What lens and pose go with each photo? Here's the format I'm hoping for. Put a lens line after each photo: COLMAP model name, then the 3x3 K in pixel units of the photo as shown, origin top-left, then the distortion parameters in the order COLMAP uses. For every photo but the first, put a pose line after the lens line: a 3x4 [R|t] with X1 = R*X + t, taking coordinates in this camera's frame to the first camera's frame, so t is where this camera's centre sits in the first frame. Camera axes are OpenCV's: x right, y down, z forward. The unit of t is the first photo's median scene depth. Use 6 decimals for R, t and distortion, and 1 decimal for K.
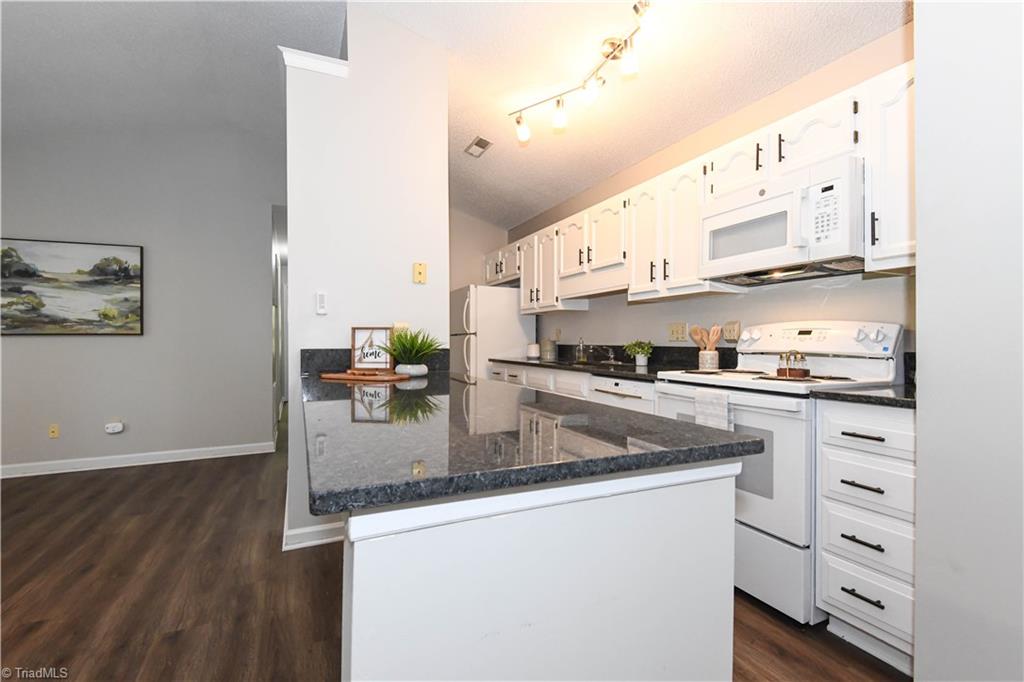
lens RADIAL K [[465.1, 0, 514.0], [0, 465.1, 341.6], [0, 0, 1]] dist [0.020112, -0.016430]
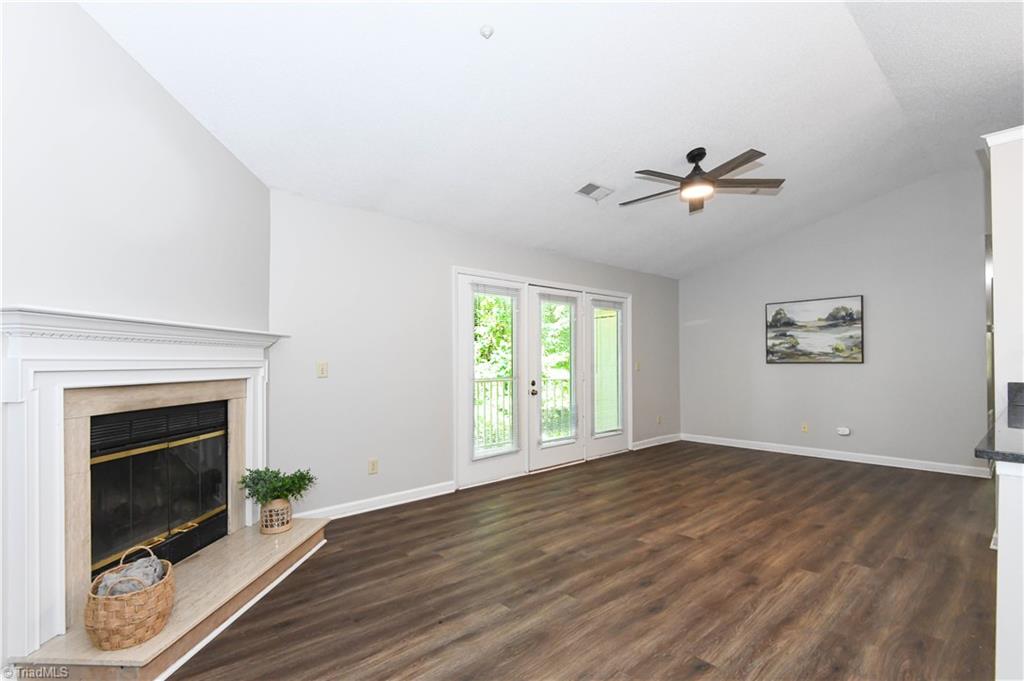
lens RADIAL K [[465.1, 0, 510.6], [0, 465.1, 355.4], [0, 0, 1]] dist [0.020112, -0.016430]
pose [[0.277190, -0.008730, -0.960775, 0.270230], [0.001198, 0.999961, -0.008740, -0.036104], [0.960814, 0.001271, 0.277190, -0.441882]]
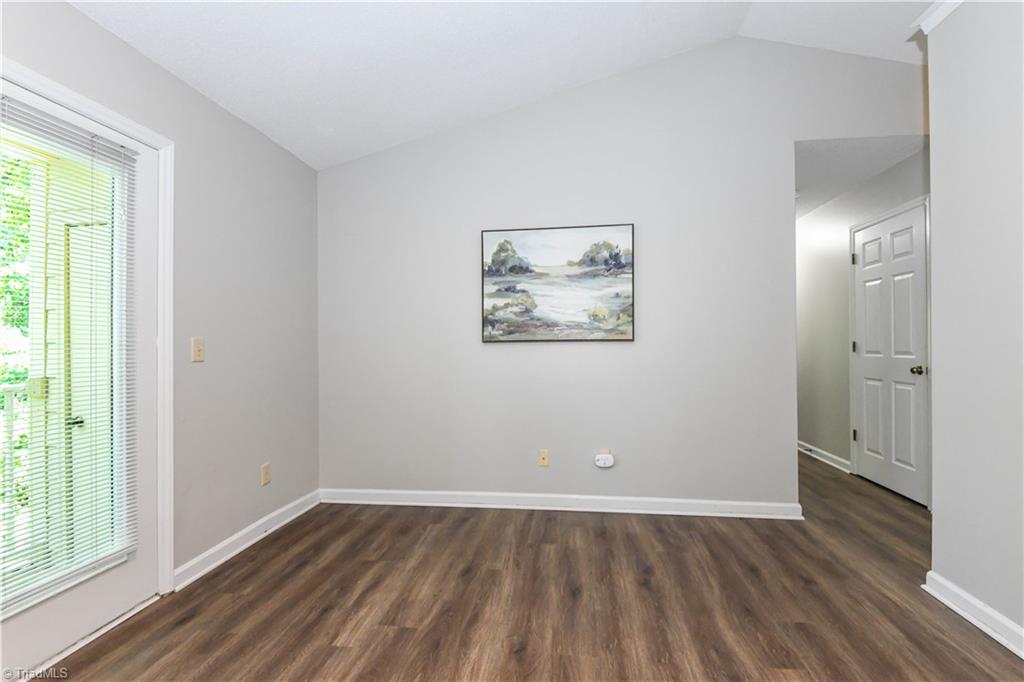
lens RADIAL K [[465.1, 0, 511.6], [0, 465.1, 343.5], [0, 0, 1]] dist [0.020112, -0.016430]
pose [[0.840727, -0.003241, -0.541450, -0.791751], [0.001783, 0.999993, -0.003217, -0.011240], [0.541457, 0.001739, 0.840727, 0.369044]]
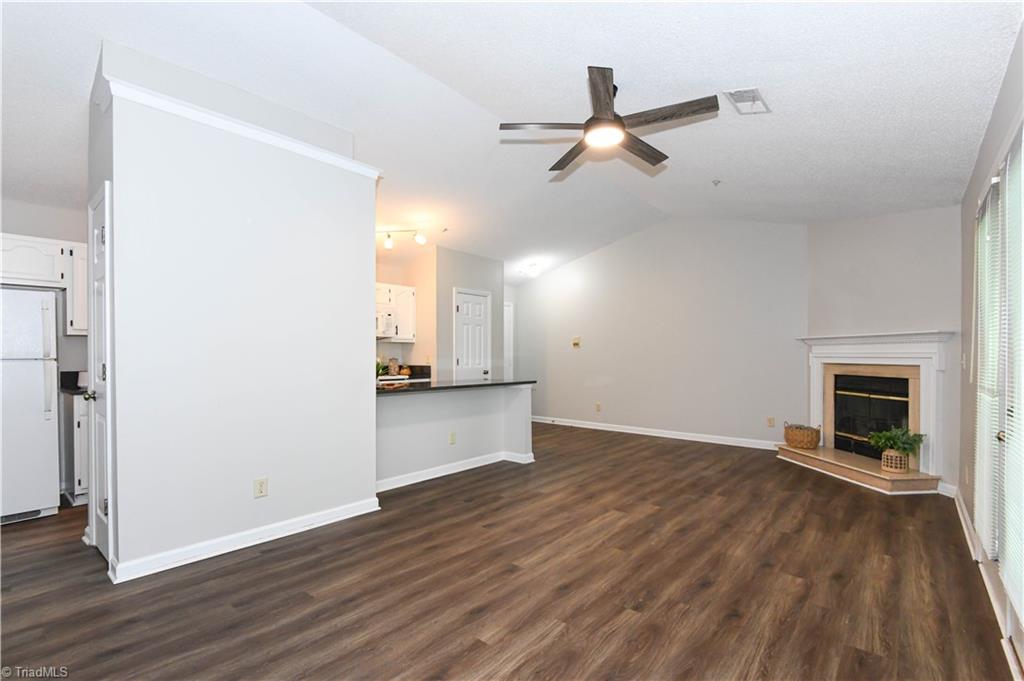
lens RADIAL K [[465.1, 0, 511.6], [0, 465.1, 349.4], [0, 0, 1]] dist [0.020112, -0.016430]
pose [[-0.414861, 0.016100, 0.909742, -1.692550], [0.004038, 0.999866, -0.015854, -0.026231], [-0.909876, -0.002904, -0.414871, 1.038089]]
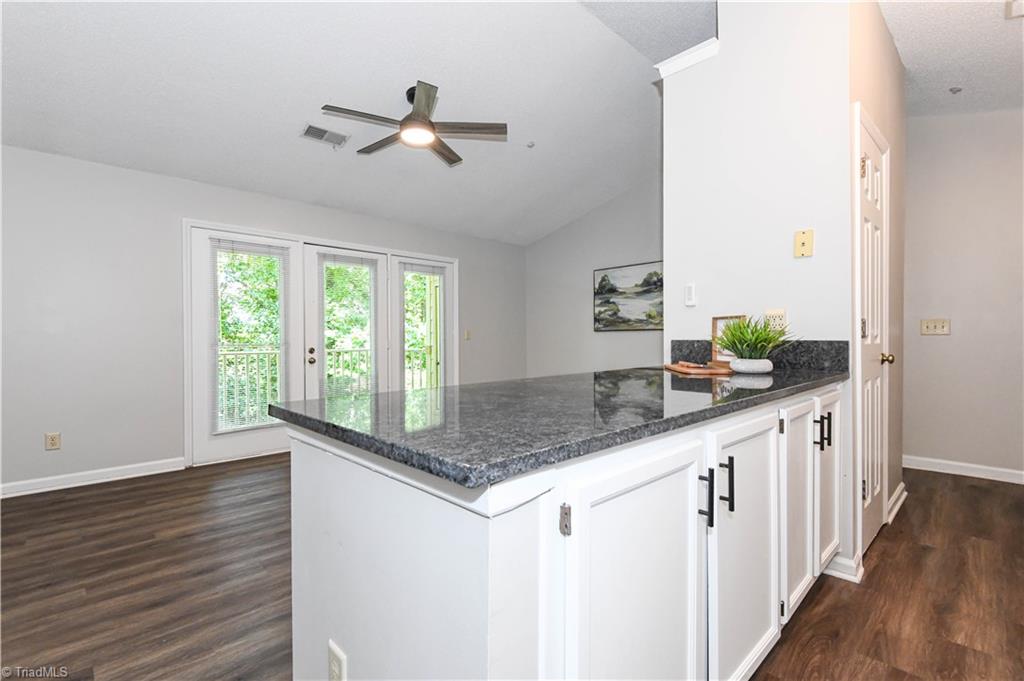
lens RADIAL K [[465.1, 0, 513.5], [0, 465.1, 339.0], [0, 0, 1]] dist [0.020112, -0.016430]
pose [[0.327749, 0.002727, -0.944761, 0.368299], [0.001861, 0.999992, 0.003532, 0.007824], [0.944763, -0.002916, 0.327742, 0.265060]]
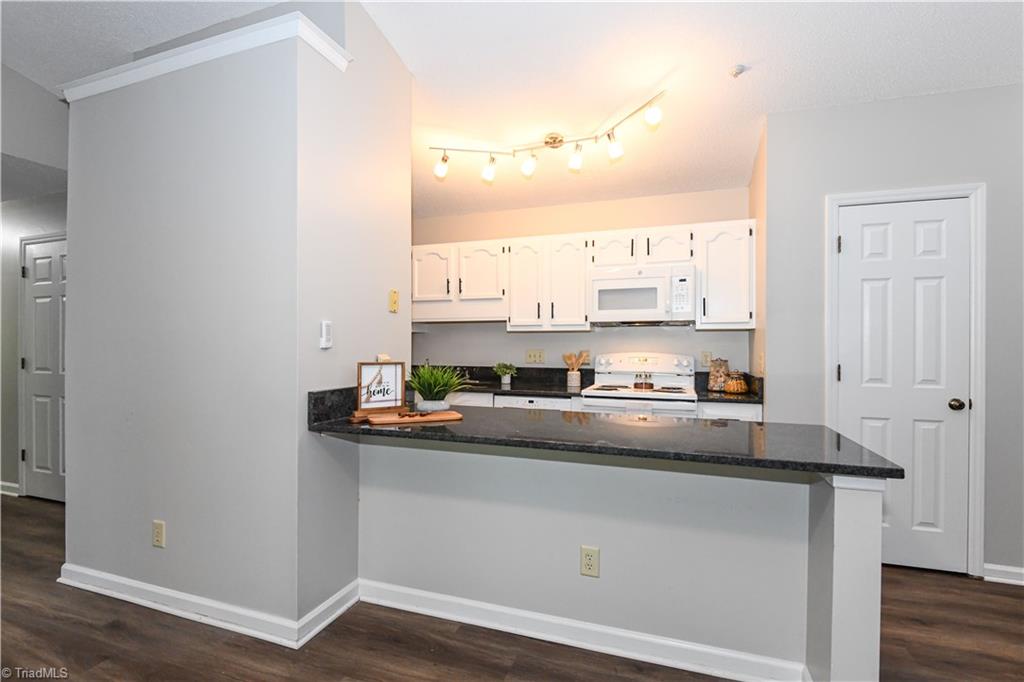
lens RADIAL K [[465.1, 0, 519.6], [0, 465.1, 347.0], [0, 0, 1]] dist [0.020112, -0.016430]
pose [[0.693651, -0.001635, 0.720310, -0.670953], [-0.001554, 0.999992, 0.003766, -0.056042], [-0.720310, -0.003732, 0.693643, 0.154418]]
